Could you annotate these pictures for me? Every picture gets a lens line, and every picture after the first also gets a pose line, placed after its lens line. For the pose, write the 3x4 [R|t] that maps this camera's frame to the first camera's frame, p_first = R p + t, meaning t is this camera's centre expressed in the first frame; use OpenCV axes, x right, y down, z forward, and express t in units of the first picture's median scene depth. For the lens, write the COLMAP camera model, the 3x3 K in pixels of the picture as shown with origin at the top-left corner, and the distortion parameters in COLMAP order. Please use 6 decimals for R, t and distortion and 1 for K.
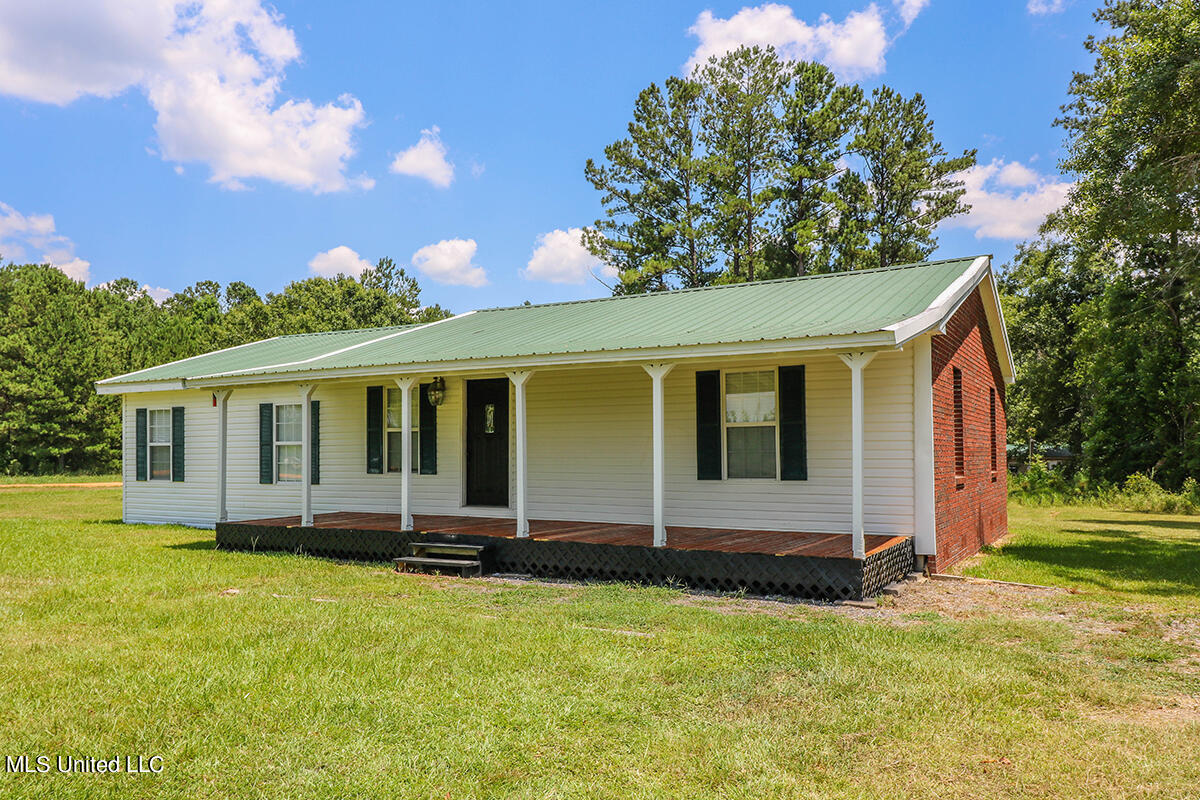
lens RADIAL K [[881.2, 0, 618.0], [0, 881.2, 462.4], [0, 0, 1]] dist [0.018462, -0.018780]
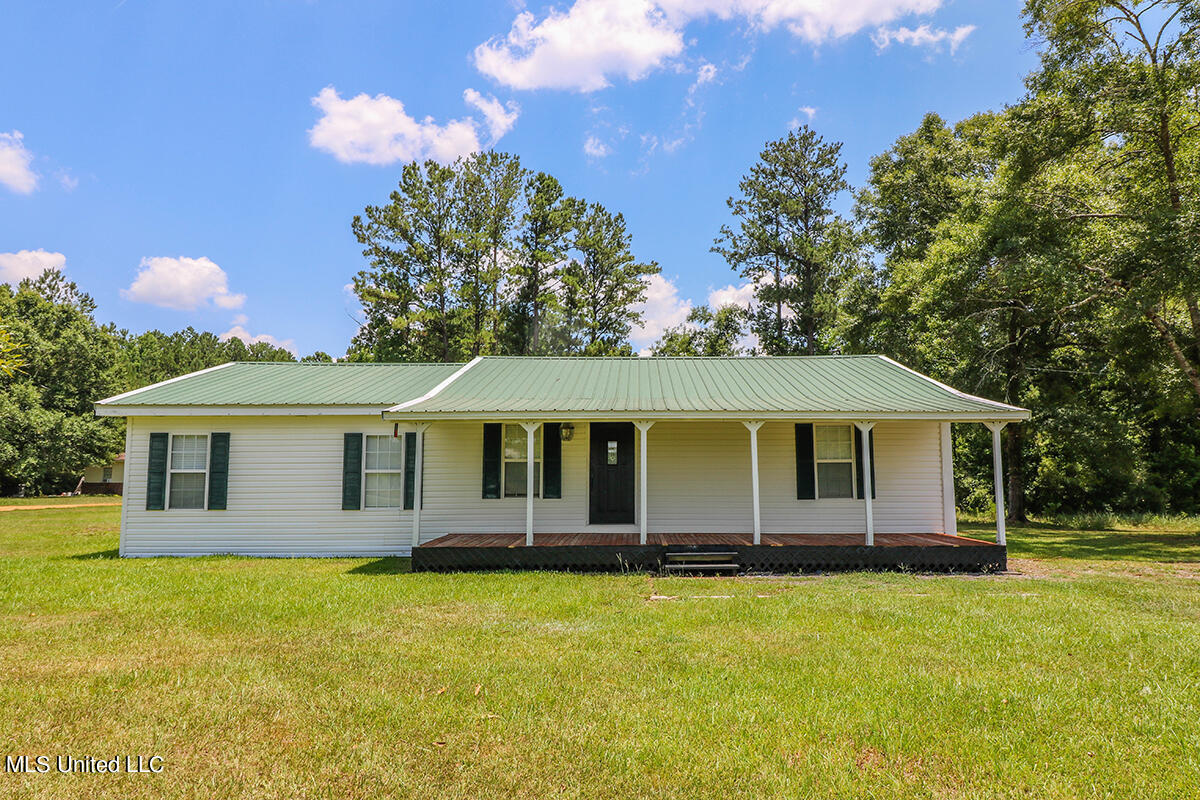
lens RADIAL K [[741.6, 0, 615.6], [0, 741.6, 435.0], [0, 0, 1]] dist [0.006617, -0.005716]
pose [[0.867498, 0.027502, 0.496680, -0.565502], [0.003777, 0.998078, -0.061863, -0.008693], [-0.497427, 0.055542, 0.865726, 0.076141]]
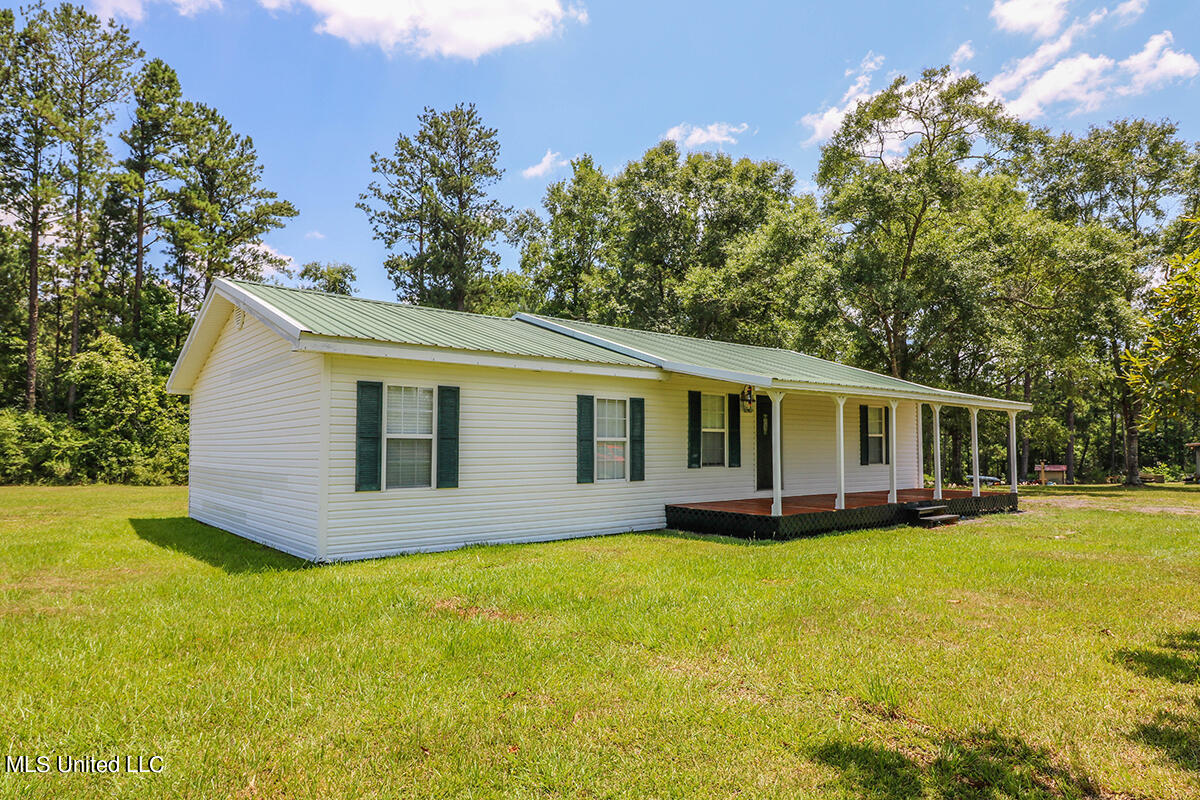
lens RADIAL K [[741.6, 0, 613.0], [0, 741.6, 424.6], [0, 0, 1]] dist [0.006617, -0.005716]
pose [[0.348425, 0.032624, 0.936769, -1.109209], [0.005259, 0.999310, -0.036759, -0.007853], [-0.937322, 0.017734, 0.348013, 0.703176]]
